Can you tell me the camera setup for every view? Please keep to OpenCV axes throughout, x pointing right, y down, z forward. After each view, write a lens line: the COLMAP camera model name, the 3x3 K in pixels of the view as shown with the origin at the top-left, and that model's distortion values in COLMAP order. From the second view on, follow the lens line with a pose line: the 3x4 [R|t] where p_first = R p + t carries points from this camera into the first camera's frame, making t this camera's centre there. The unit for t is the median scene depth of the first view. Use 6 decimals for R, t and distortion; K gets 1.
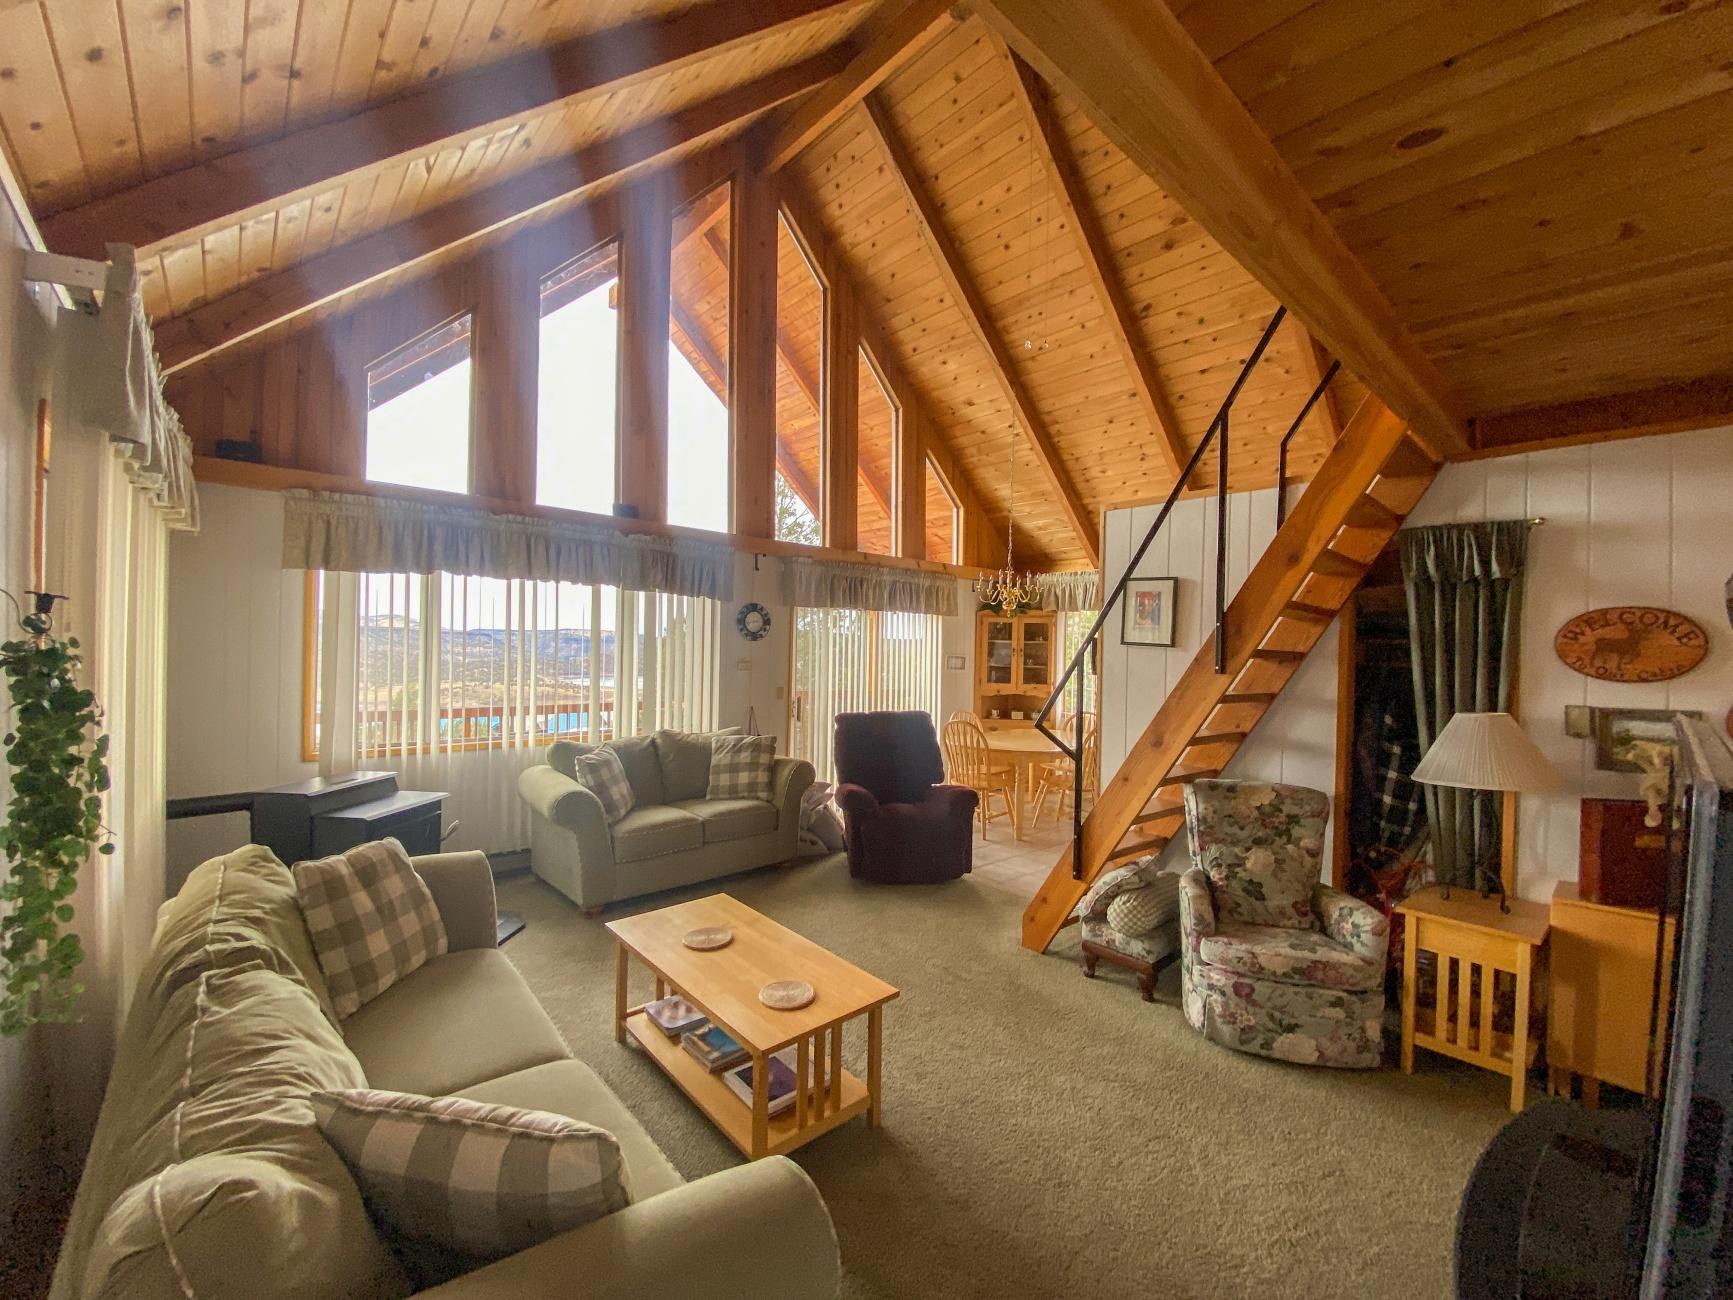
lens RADIAL K [[692.2, 0, 866.5], [0, 692.2, 650.0], [0, 0, 1]] dist [0.057590, -0.026339]
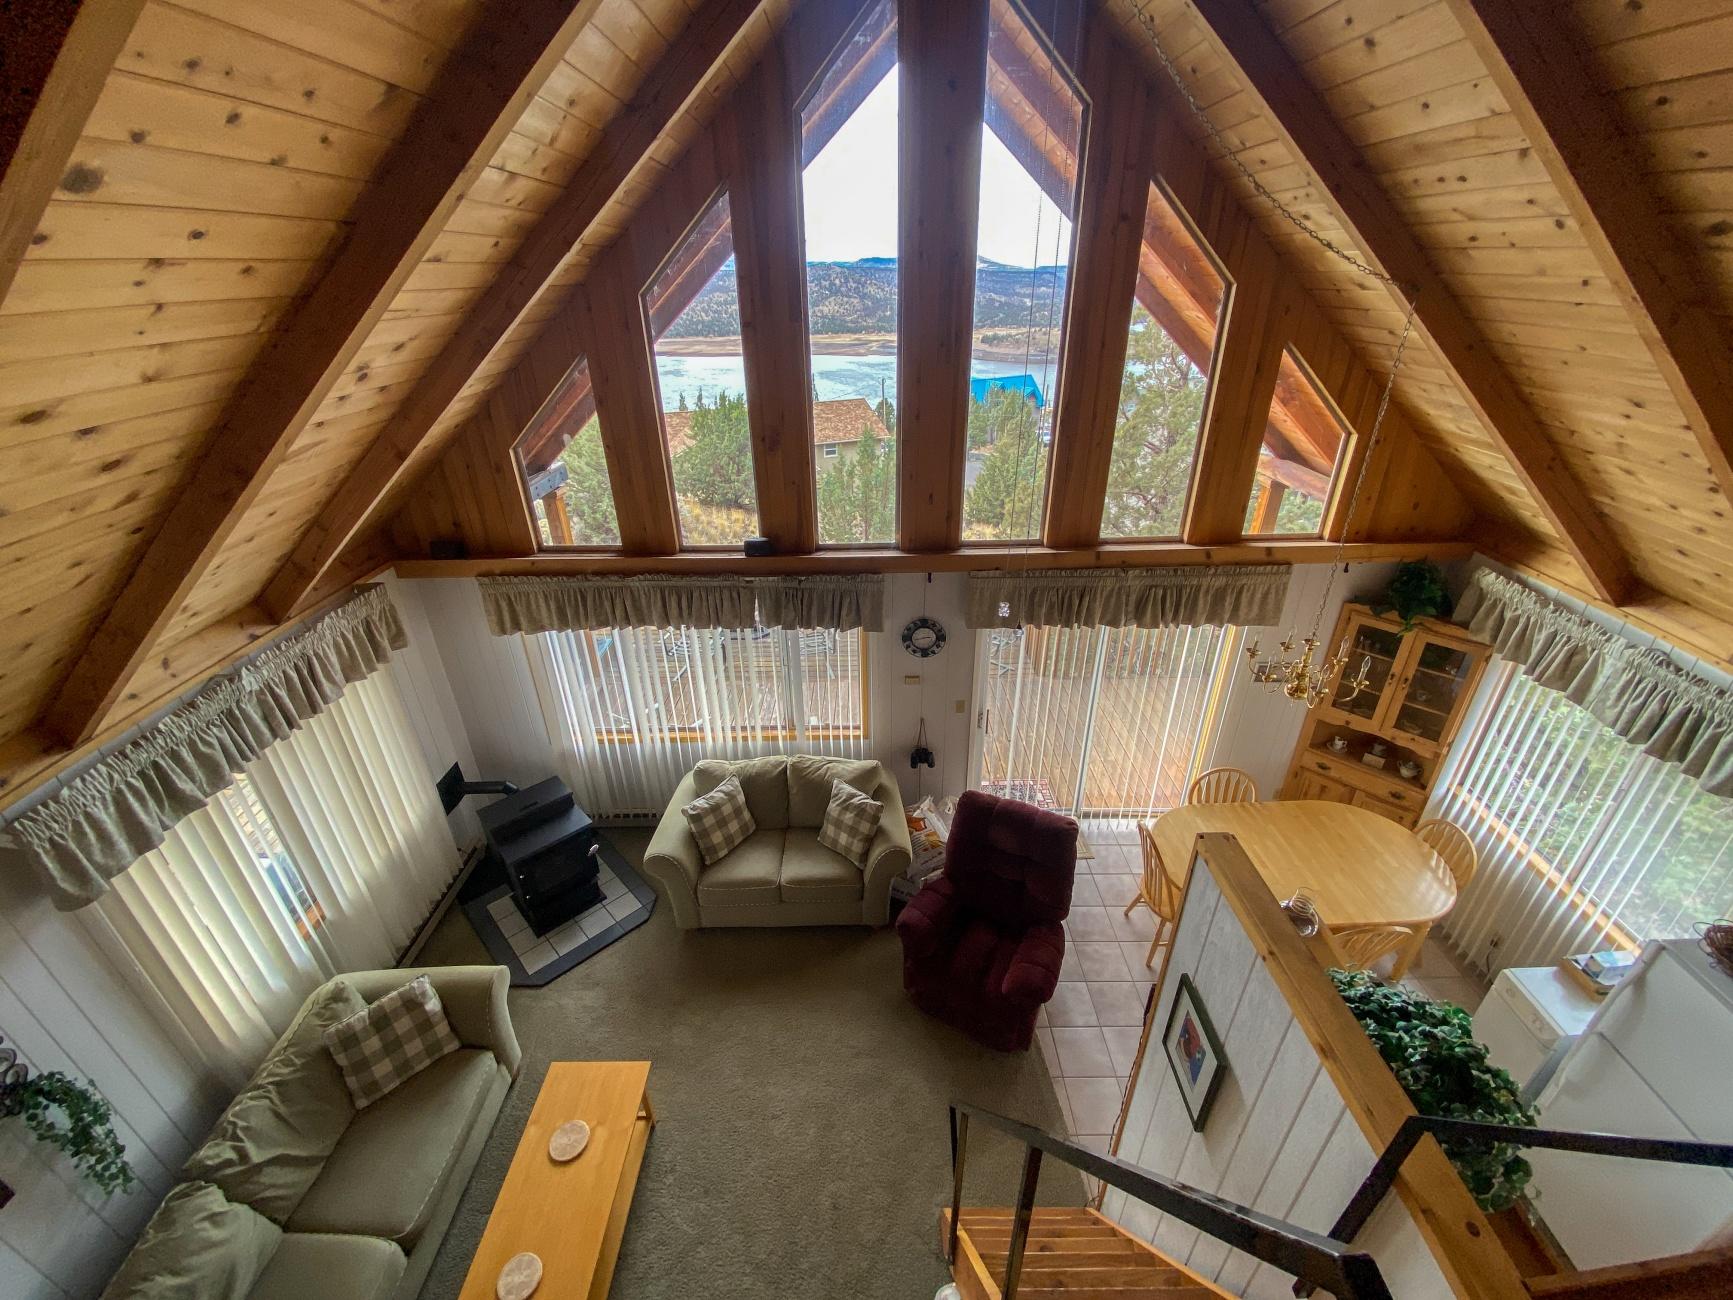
lens RADIAL K [[692.2, 0, 866.5], [0, 692.2, 650.0], [0, 0, 1]] dist [0.057590, -0.026339]
pose [[0.753415, 0.275619, -0.596992, 0.344903], [0.022808, 0.896410, 0.442638, -0.466052], [0.657149, -0.347106, 0.669083, 0.411568]]
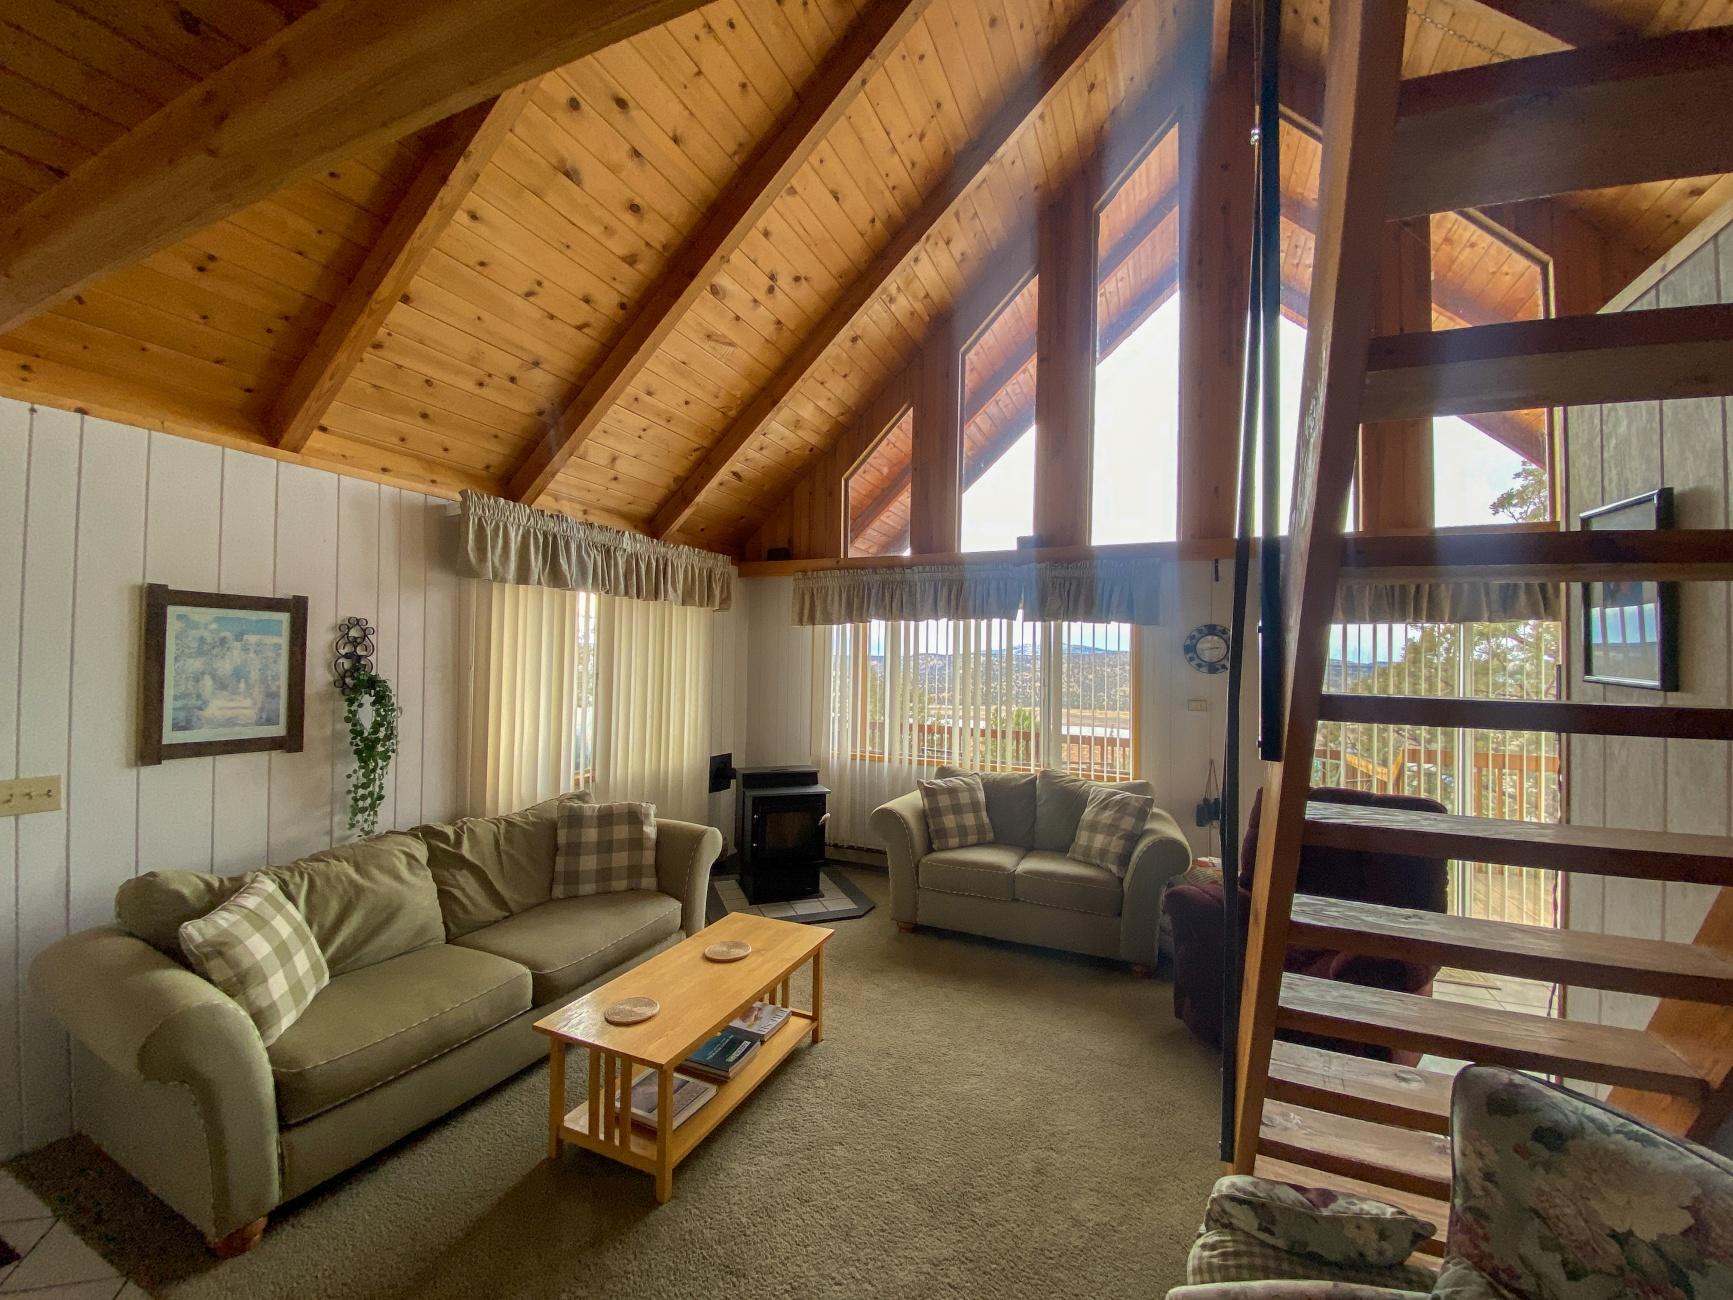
lens RADIAL K [[687.7, 0, 879.3], [0, 687.7, 656.2], [0, 0, 1]] dist [0.057346, -0.000077]
pose [[0.439016, -0.031672, -0.897921, 0.412051], [-0.015078, 0.998978, -0.042609, 0.006159], [0.898353, 0.032245, 0.438090, 0.377302]]
